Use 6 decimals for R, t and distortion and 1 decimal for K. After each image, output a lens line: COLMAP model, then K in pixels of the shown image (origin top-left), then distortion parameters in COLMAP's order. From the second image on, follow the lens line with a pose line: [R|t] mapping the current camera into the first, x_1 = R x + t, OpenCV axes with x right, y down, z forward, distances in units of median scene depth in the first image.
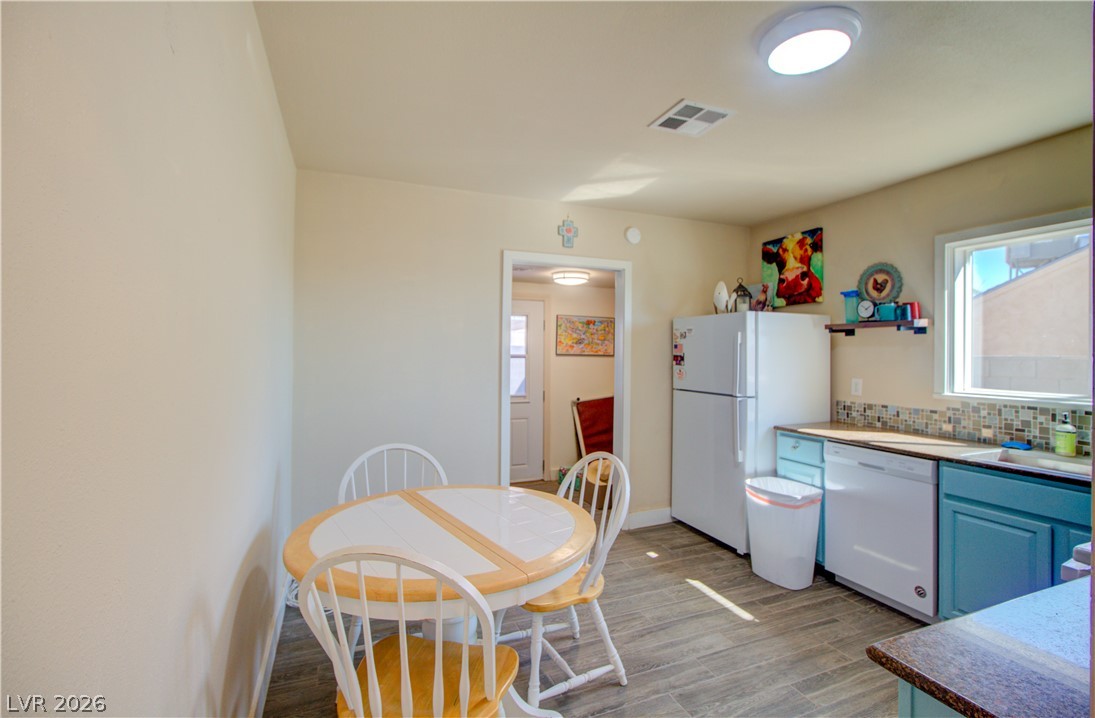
lens RADIAL K [[500.7, 0, 557.8], [0, 500.7, 350.1], [0, 0, 1]] dist [-0.074669, 0.072620]
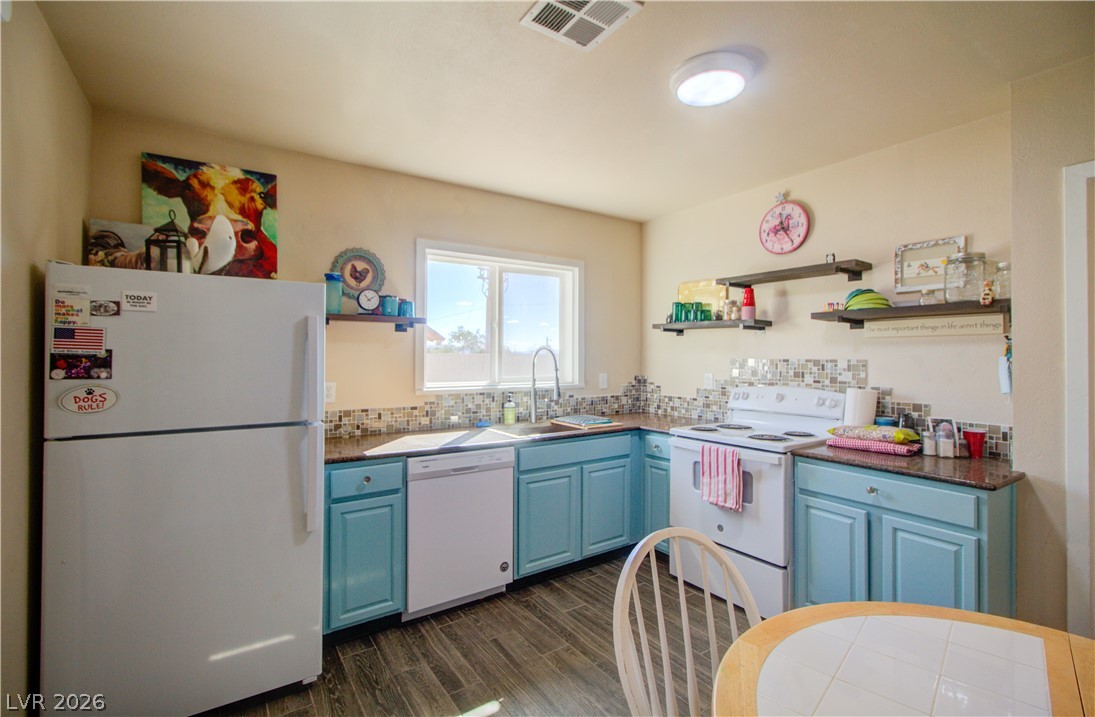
lens RADIAL K [[500.7, 0, 557.8], [0, 500.7, 349.6], [0, 0, 1]] dist [-0.074669, 0.072620]
pose [[-0.194963, 0.000649, 0.980810, -0.282473], [-0.013861, 0.999898, -0.003417, 0.002076], [-0.980713, -0.014261, -0.194934, 0.820882]]
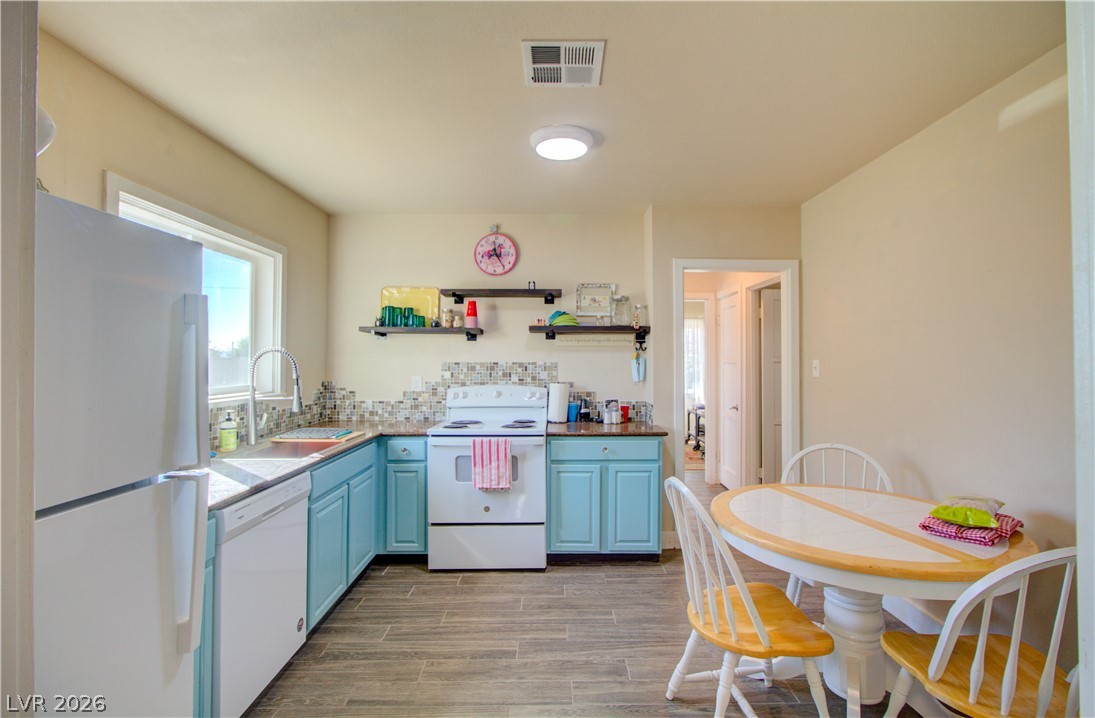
lens RADIAL K [[500.7, 0, 557.8], [0, 500.7, 350.1], [0, 0, 1]] dist [-0.074669, 0.072620]
pose [[-0.921467, -0.001911, 0.388453, -0.023640], [-0.013054, 0.999575, -0.026049, 0.011168], [-0.388238, -0.029074, -0.921100, 1.220565]]
